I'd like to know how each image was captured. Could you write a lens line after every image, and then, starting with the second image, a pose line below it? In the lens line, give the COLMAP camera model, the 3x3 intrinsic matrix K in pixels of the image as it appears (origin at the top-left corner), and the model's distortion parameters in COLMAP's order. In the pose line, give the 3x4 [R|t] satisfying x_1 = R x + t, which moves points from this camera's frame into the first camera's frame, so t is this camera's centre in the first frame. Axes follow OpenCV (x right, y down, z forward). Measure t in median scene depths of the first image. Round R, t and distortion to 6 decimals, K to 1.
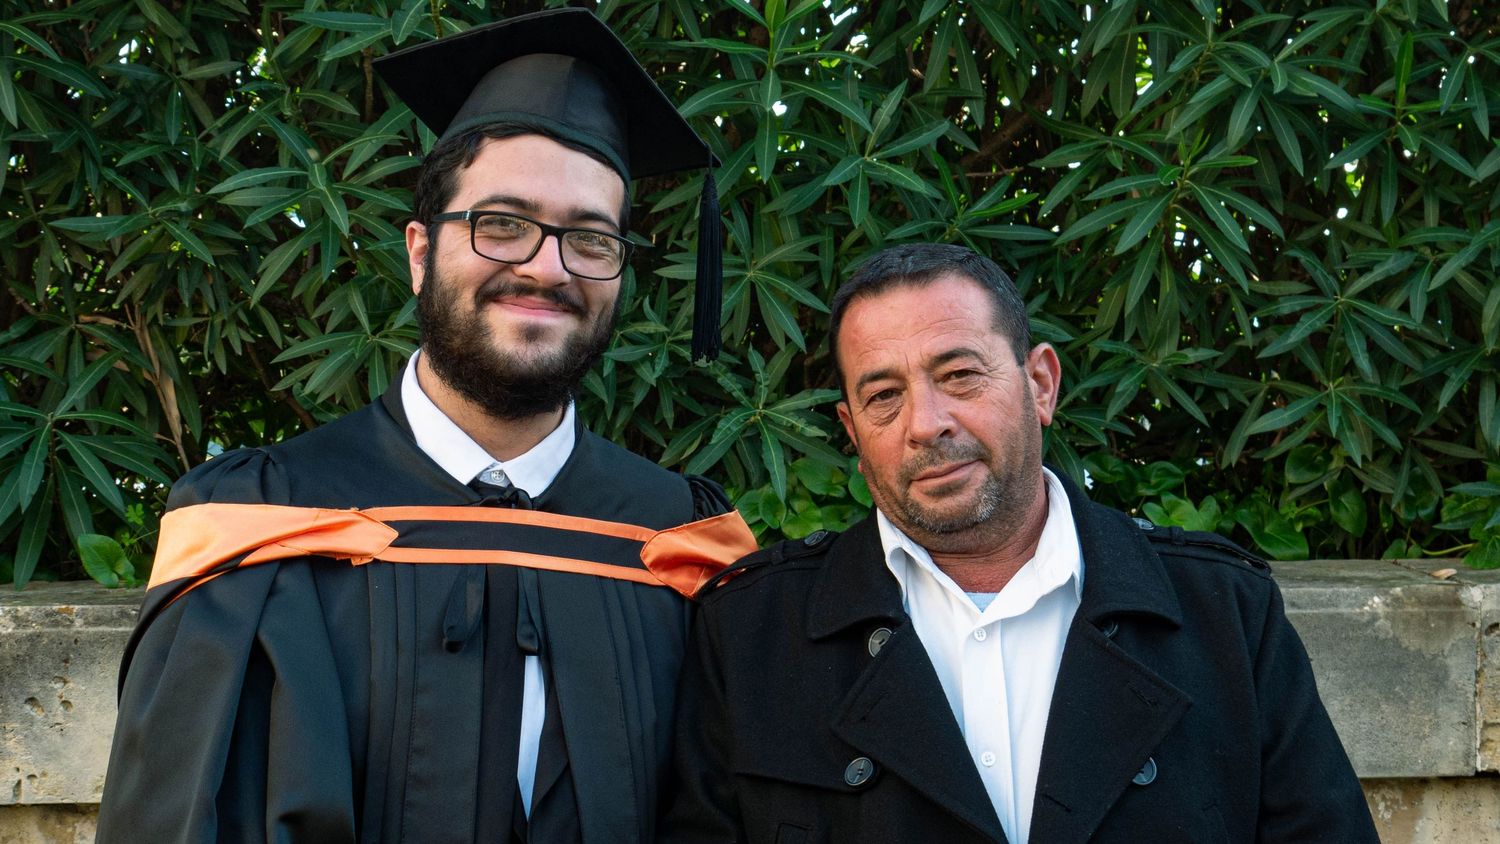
lens RADIAL K [[2466.0, 0, 750.5], [0, 2466.0, 421.8], [0, 0, 1]] dist [-0.015732, 0.000000]
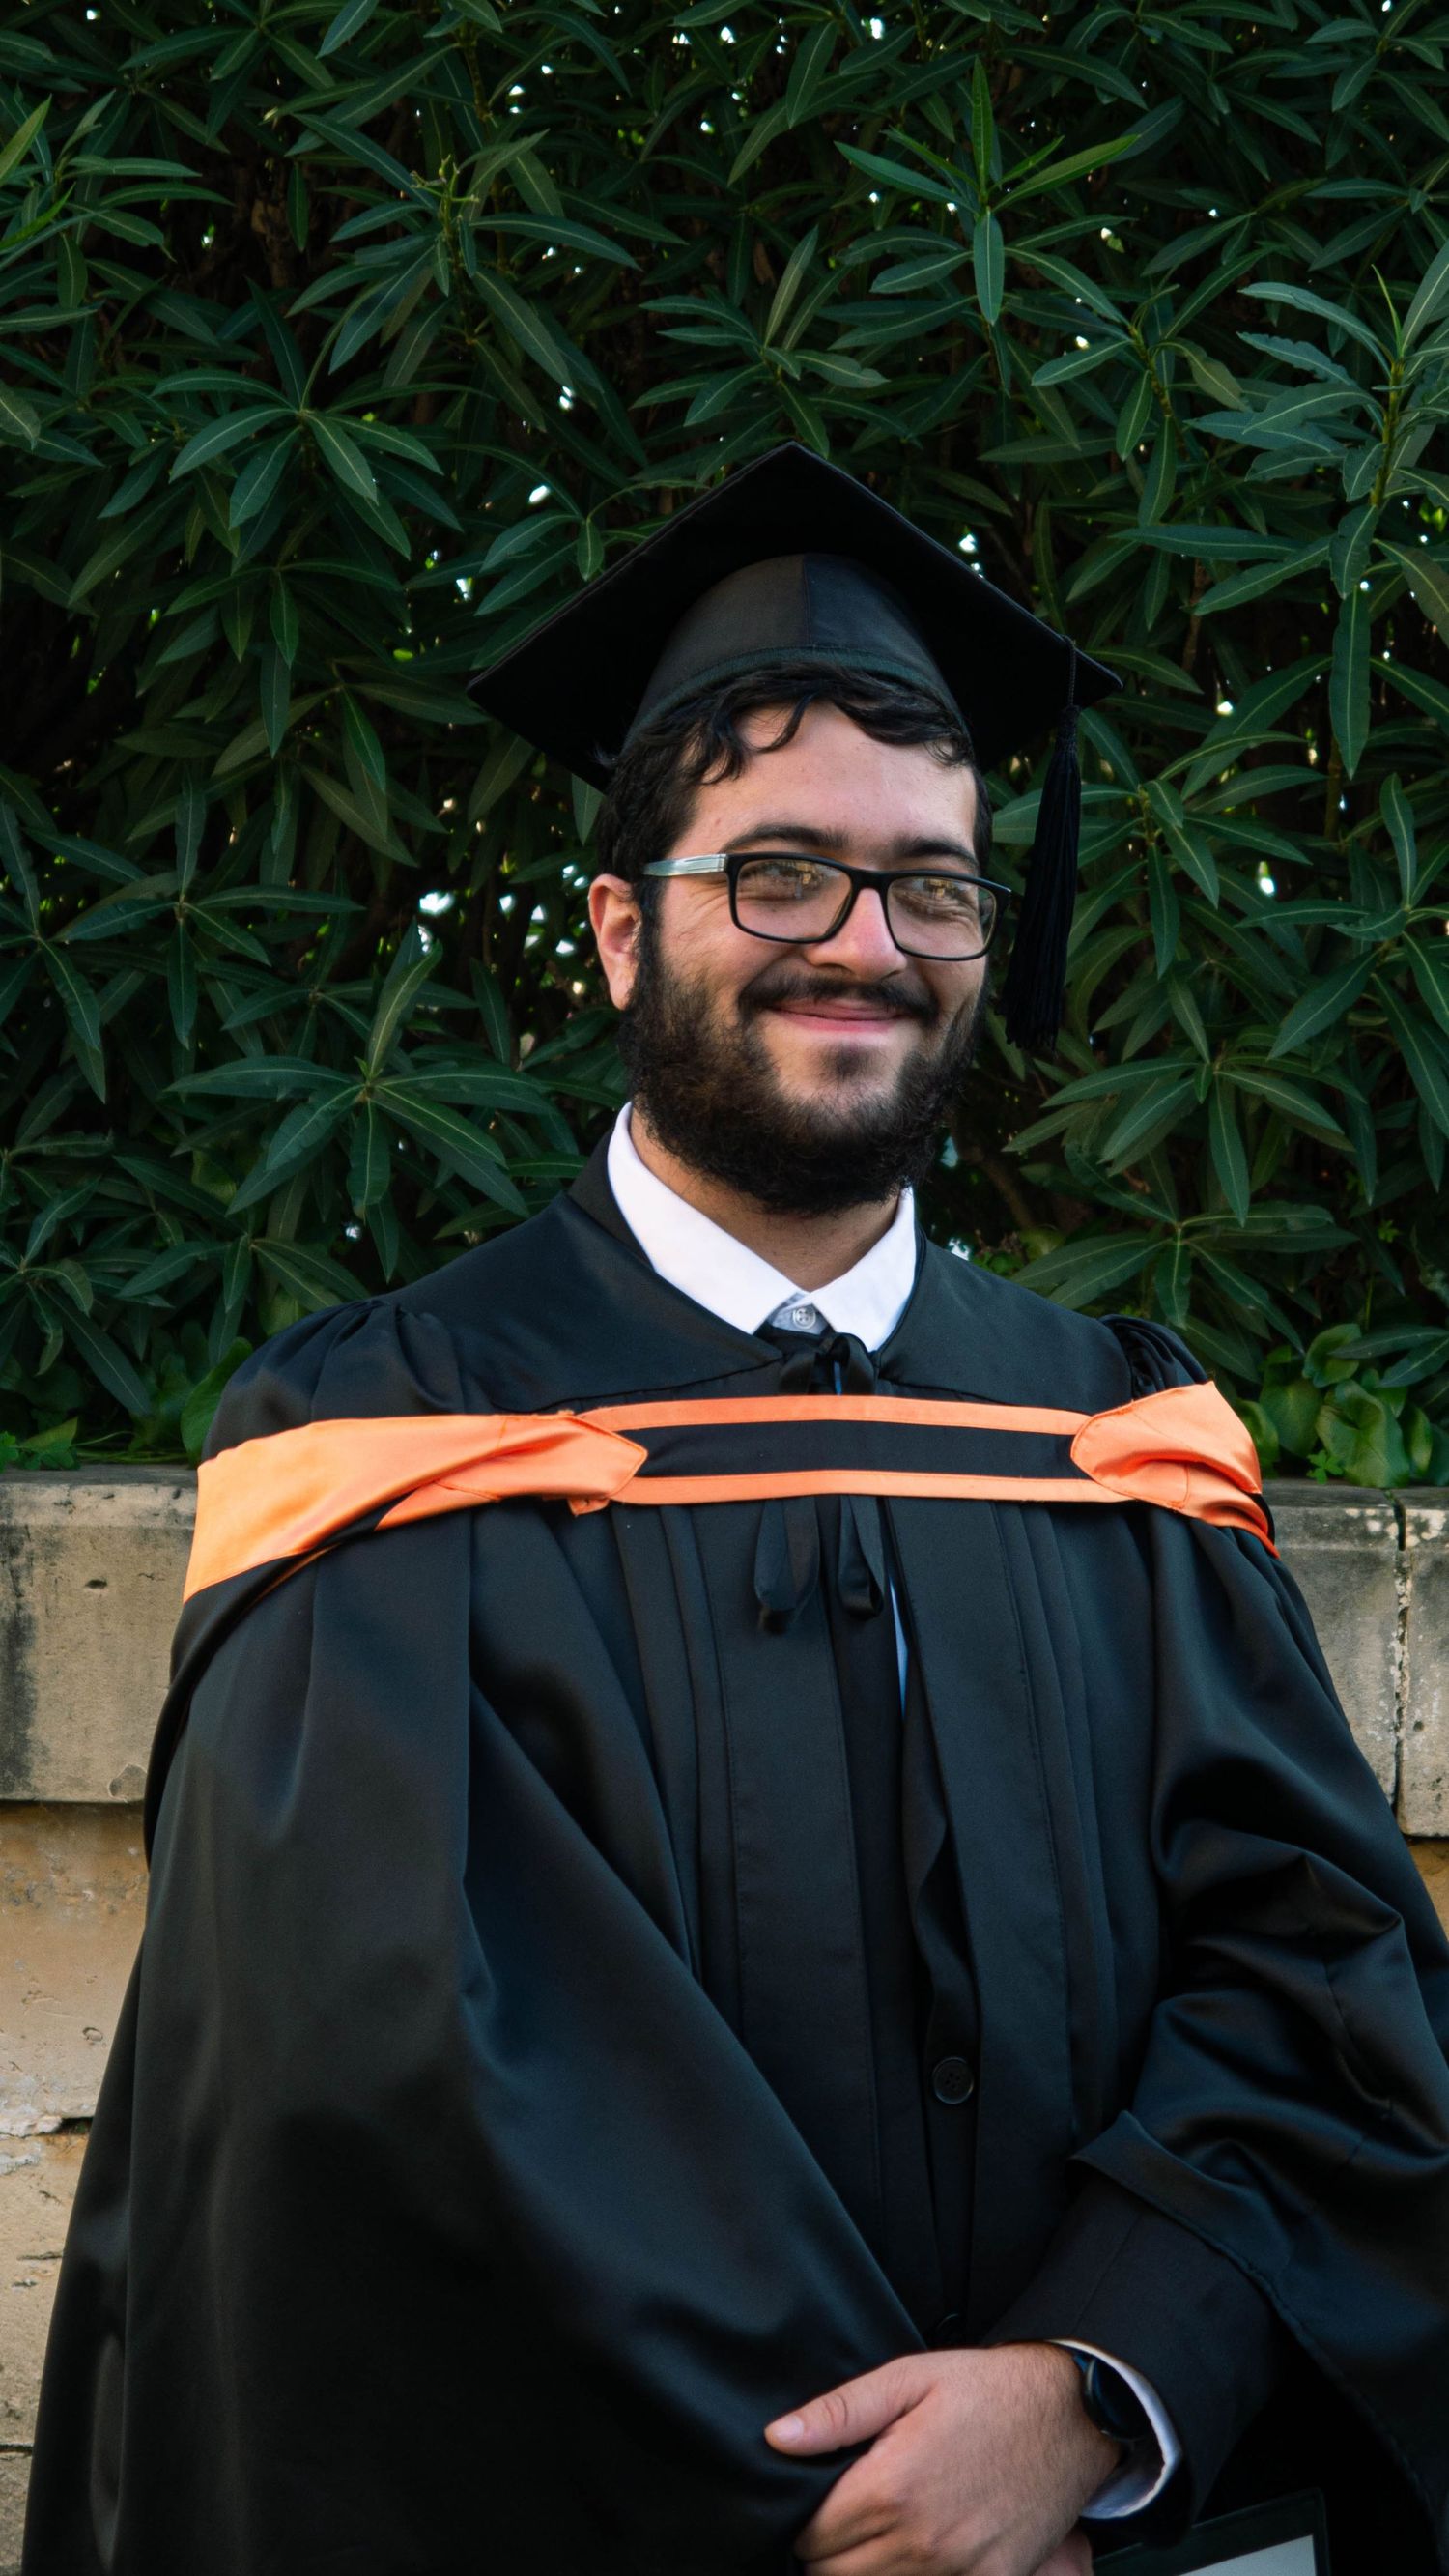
lens RADIAL K [[5731.9, 0, 723.6], [0, 5731.9, 1309.7], [0, 0, 1]] dist [0.171625, 0.000000]
pose [[0.995154, 0.033794, -0.092342, -0.137579], [-0.031864, 0.999244, 0.022293, -0.003123], [0.093025, -0.019243, 0.995478, -0.387488]]
